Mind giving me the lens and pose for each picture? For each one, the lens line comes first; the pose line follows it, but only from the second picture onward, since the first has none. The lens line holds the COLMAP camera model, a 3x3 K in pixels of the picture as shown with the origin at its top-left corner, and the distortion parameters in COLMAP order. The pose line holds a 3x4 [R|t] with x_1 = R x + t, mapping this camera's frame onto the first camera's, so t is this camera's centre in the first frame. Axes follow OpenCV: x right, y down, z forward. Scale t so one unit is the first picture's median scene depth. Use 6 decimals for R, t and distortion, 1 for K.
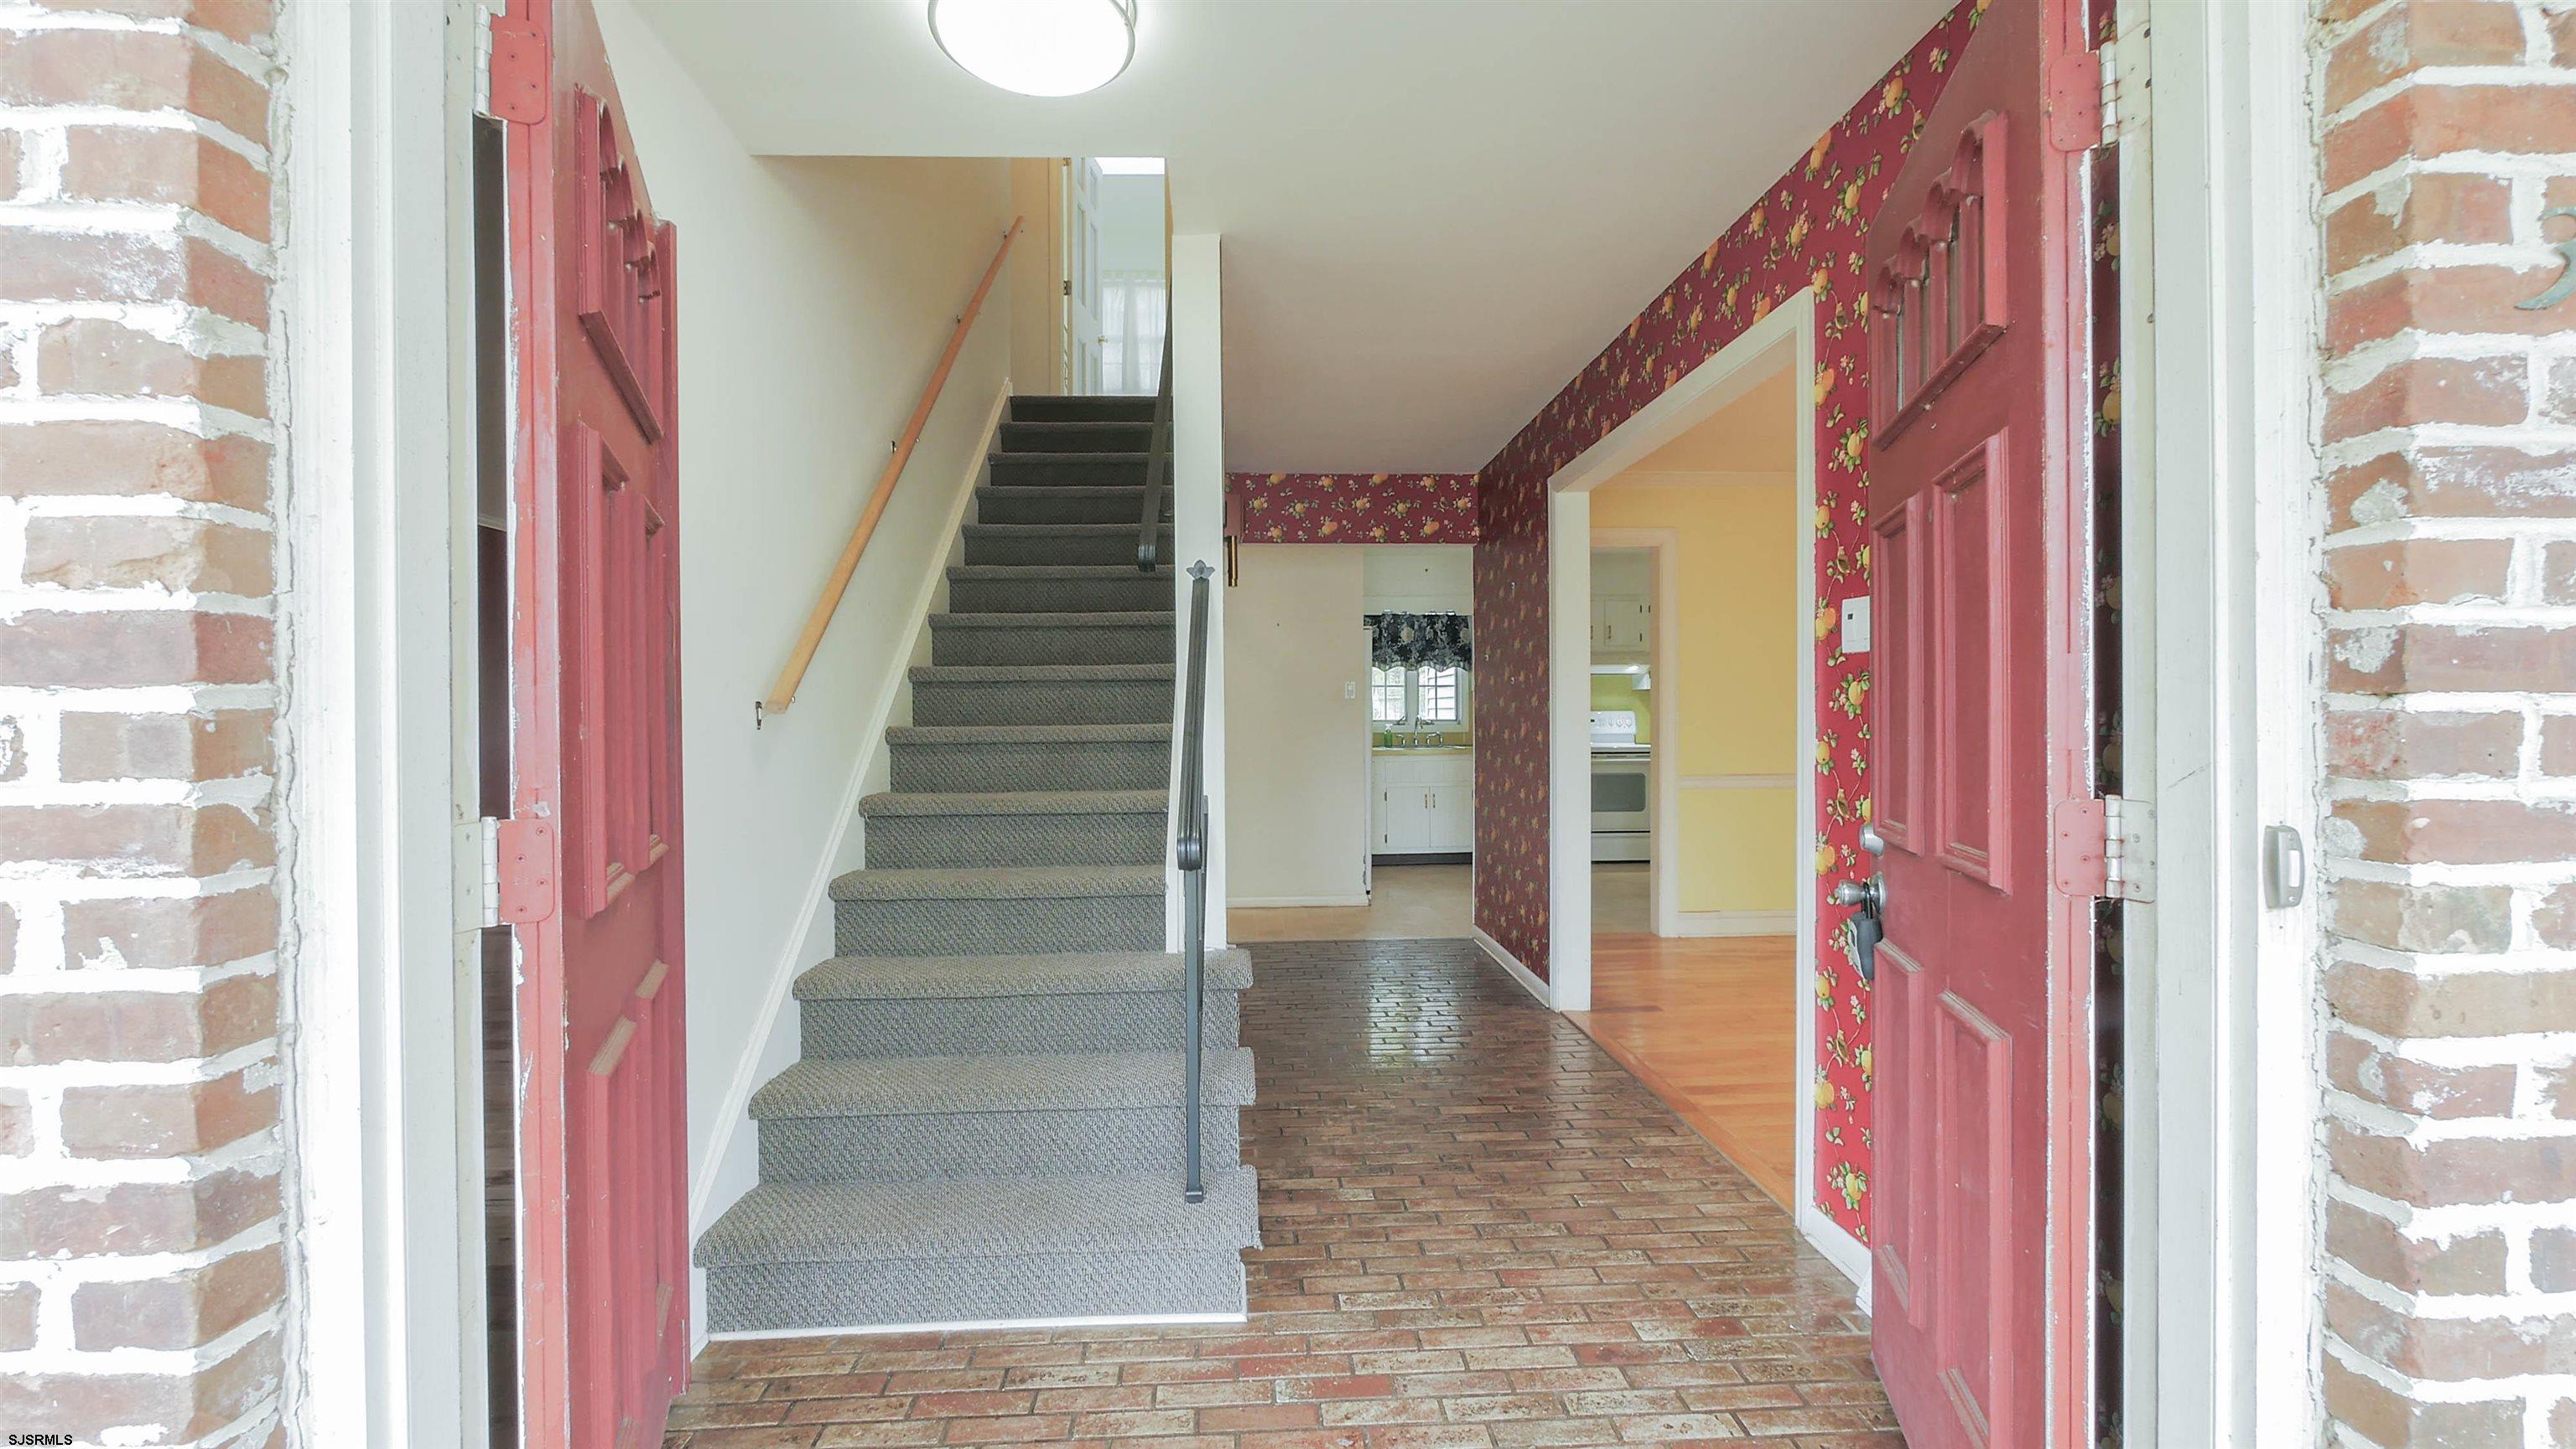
lens RADIAL K [[1090.5, 0, 1288.5], [0, 1090.5, 717.6], [0, 0, 1]] dist [-0.001393, -0.000142]
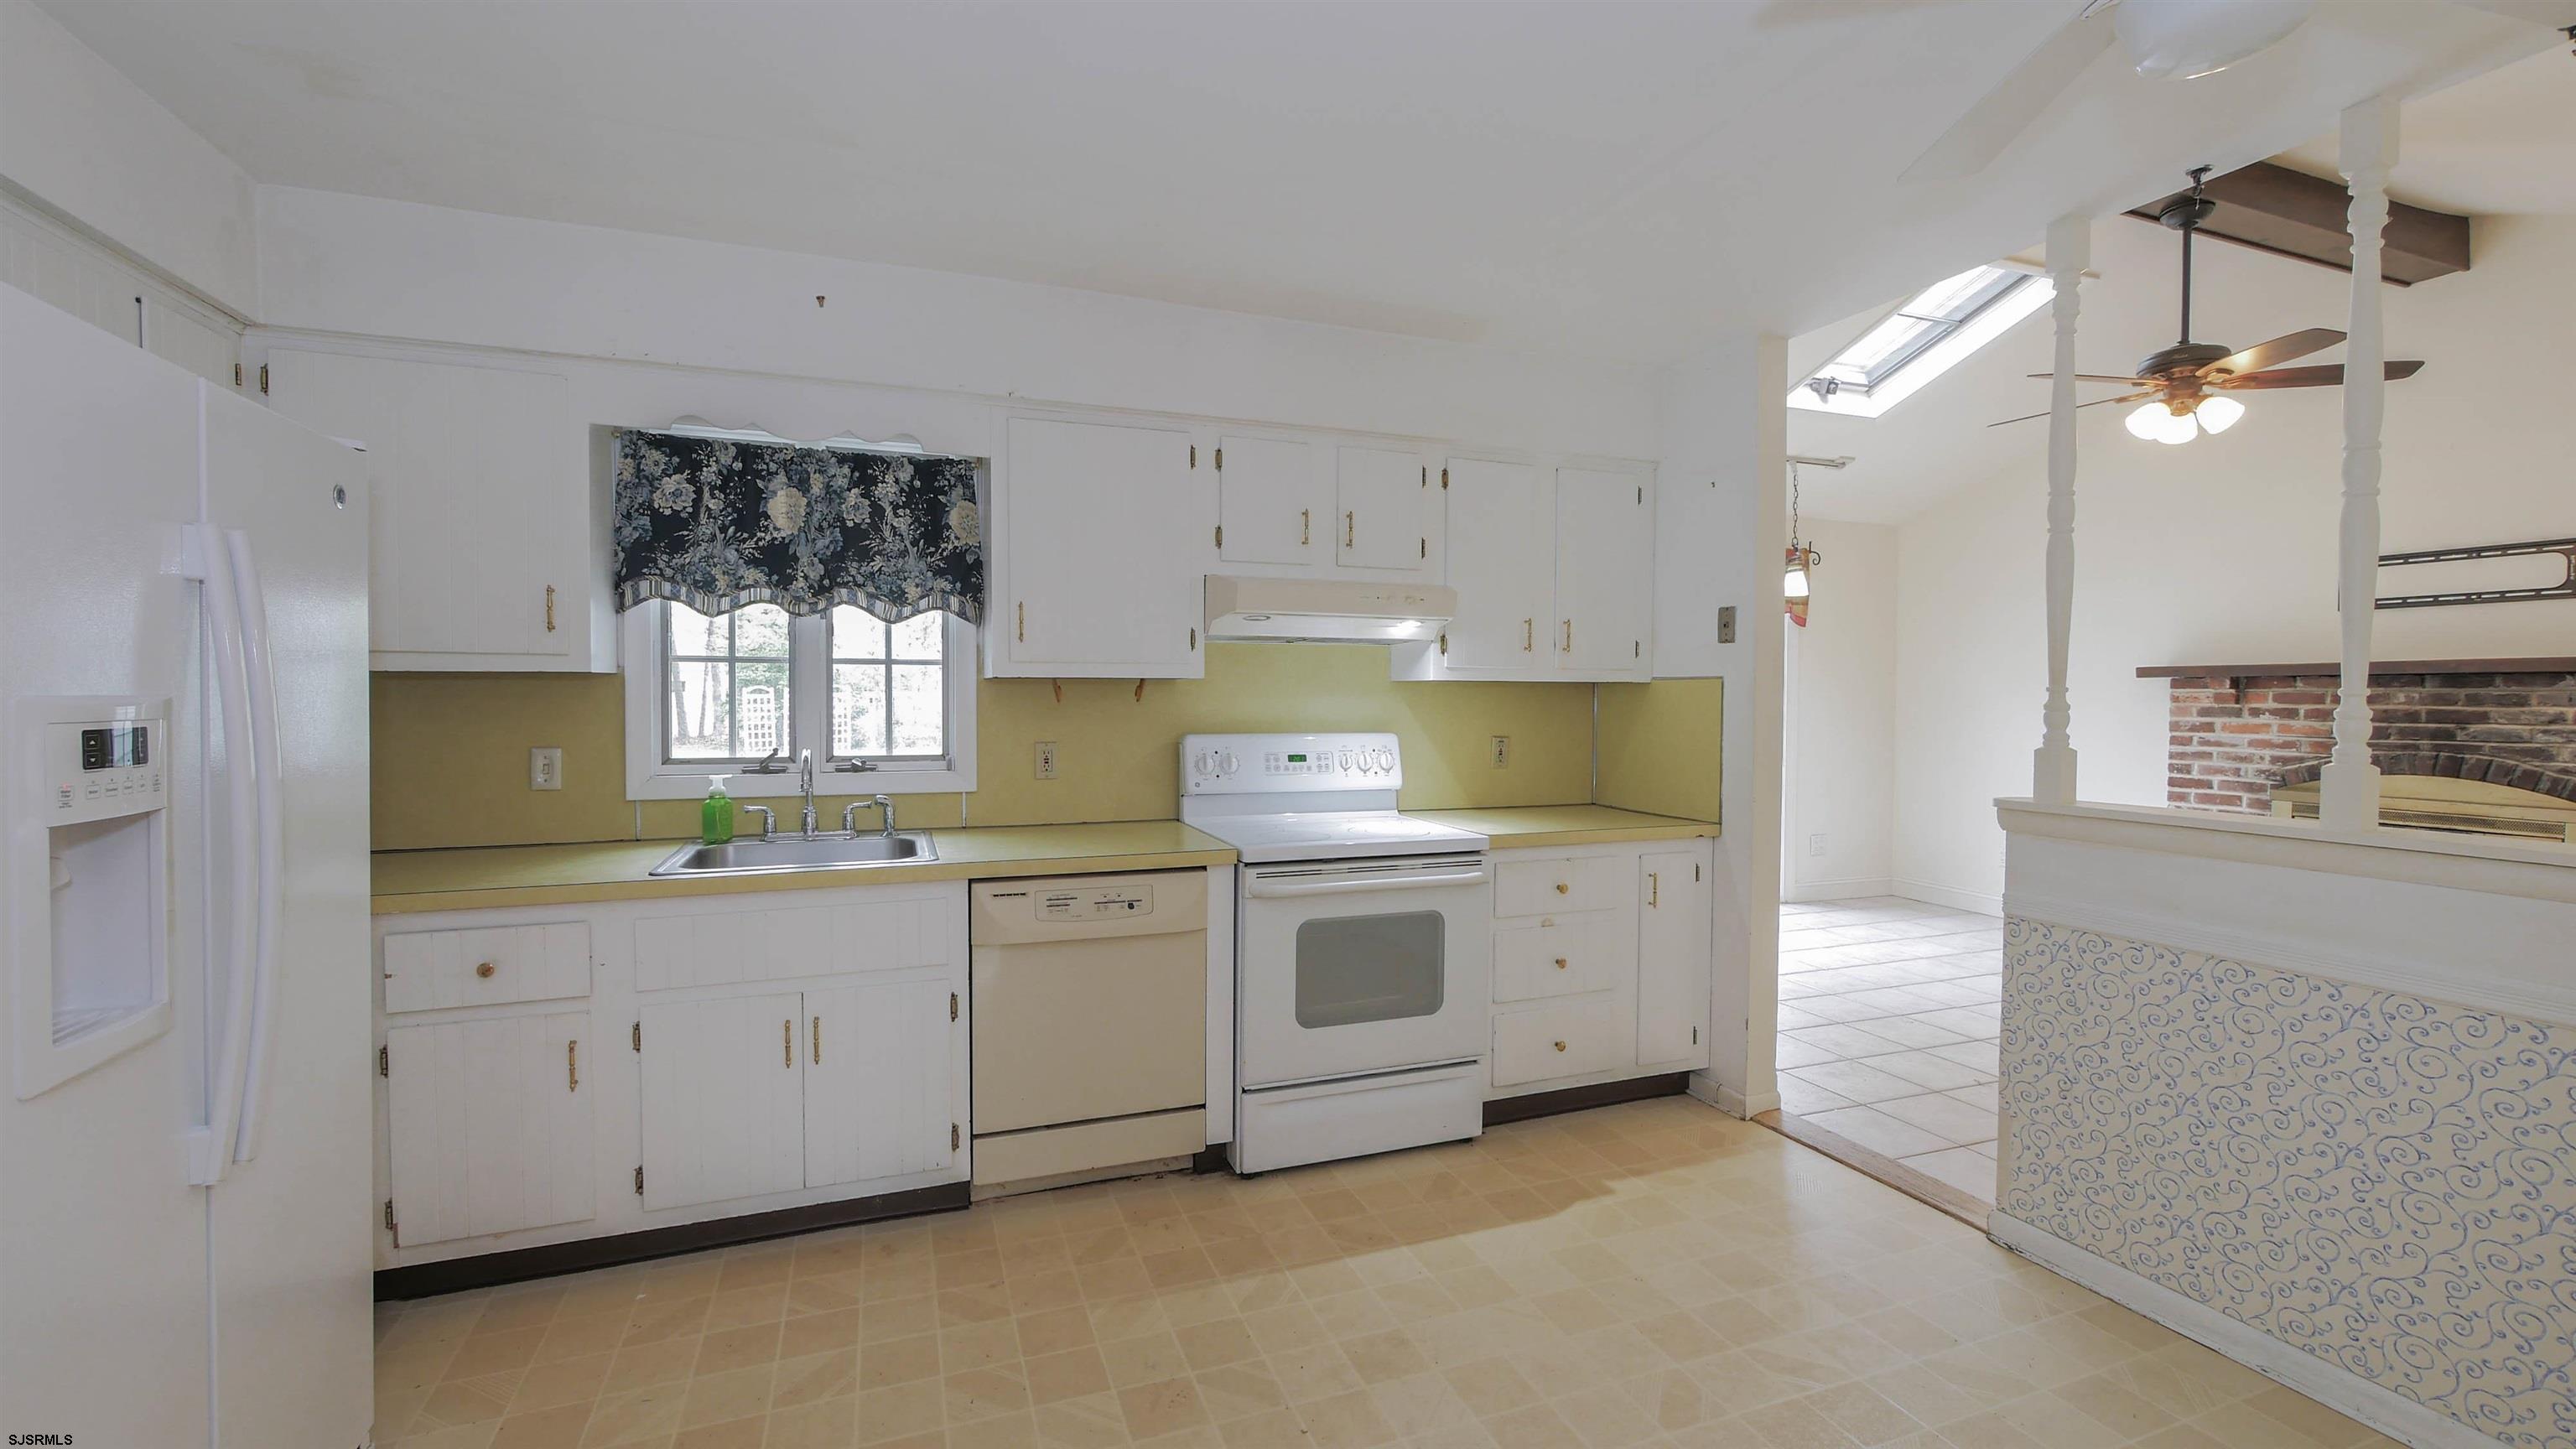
lens RADIAL K [[1090.5, 0, 1286.0], [0, 1090.5, 712.8], [0, 0, 1]] dist [-0.001393, -0.000142]
pose [[0.946536, 0.003463, 0.322581, 0.146535], [-0.009954, 0.999780, 0.018475, -0.020549], [-0.322446, -0.020699, 0.946362, 0.627905]]
